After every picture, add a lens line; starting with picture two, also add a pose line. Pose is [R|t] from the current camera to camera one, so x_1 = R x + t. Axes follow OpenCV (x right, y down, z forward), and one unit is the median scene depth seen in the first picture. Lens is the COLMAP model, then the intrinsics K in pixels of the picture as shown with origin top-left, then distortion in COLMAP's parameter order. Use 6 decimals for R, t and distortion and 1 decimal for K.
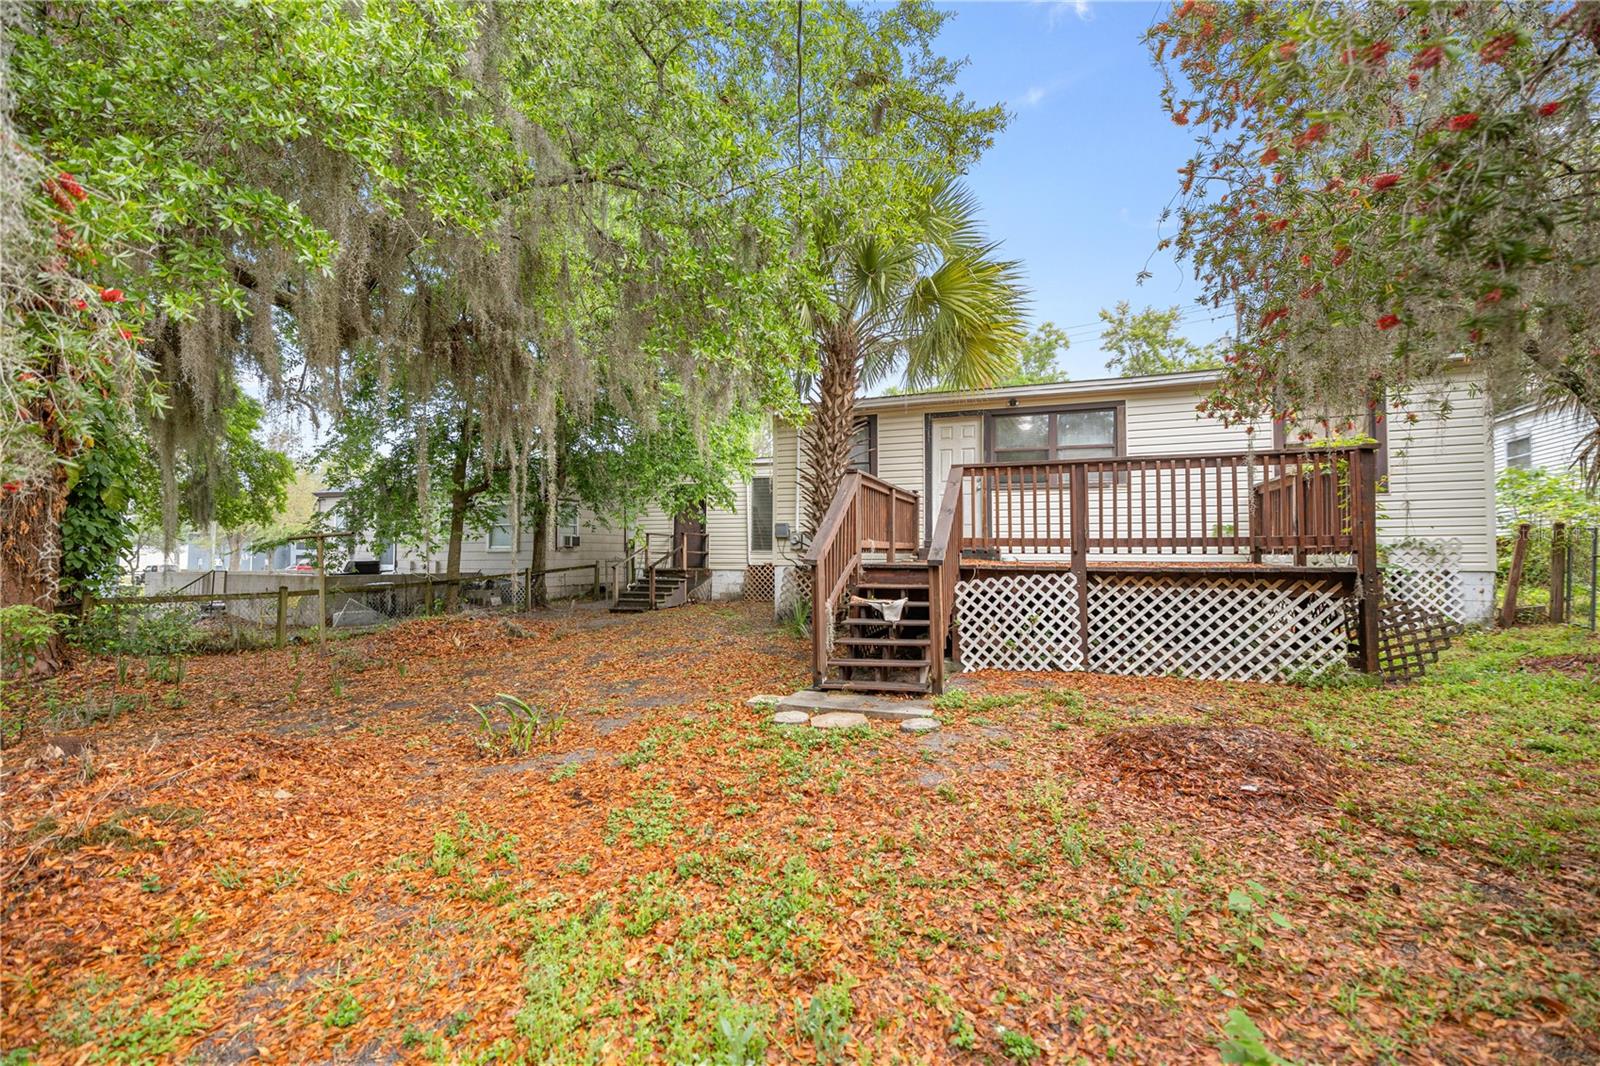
lens RADIAL K [[670.3, 0, 800.0], [0, 670.3, 533.0], [0, 0, 1]] dist [-0.001273, 0.000001]
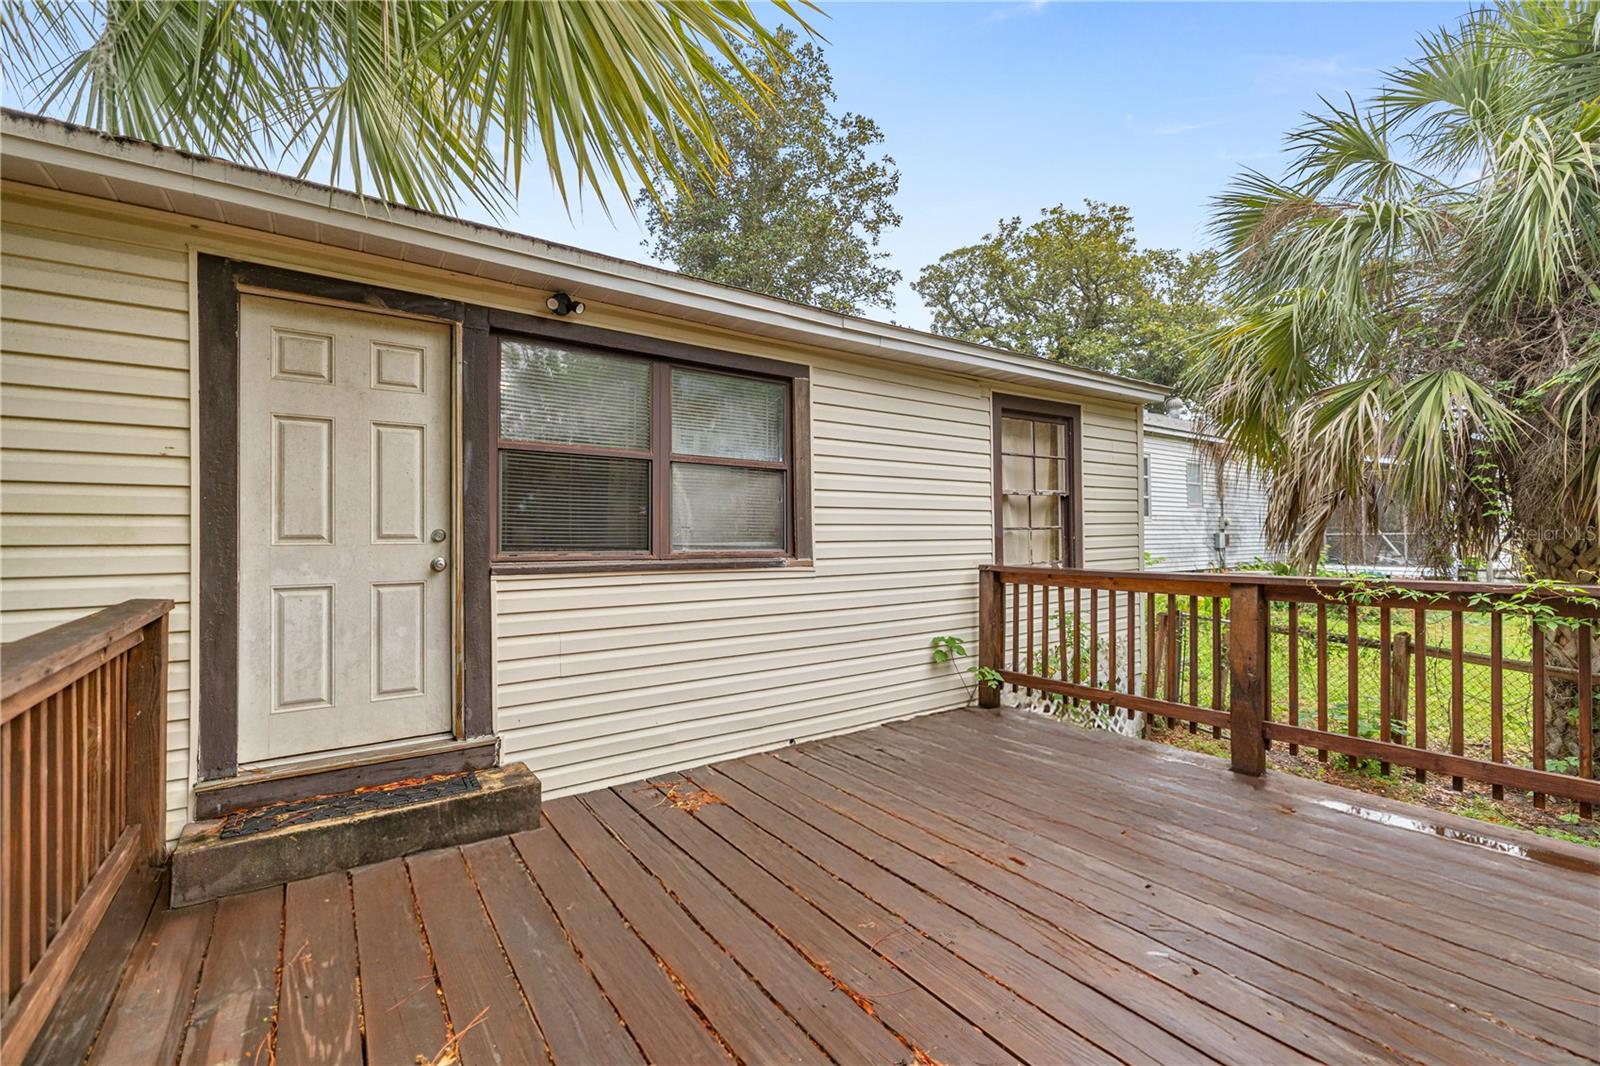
lens RADIAL K [[670.3, 0, 800.0], [0, 670.3, 533.0], [0, 0, 1]] dist [-0.001273, 0.000001]
pose [[0.589371, 0.007004, 0.807832, 0.124600], [-0.025220, 0.999635, 0.009732, -0.089925], [-0.807469, -0.026110, 0.589332, 0.714914]]
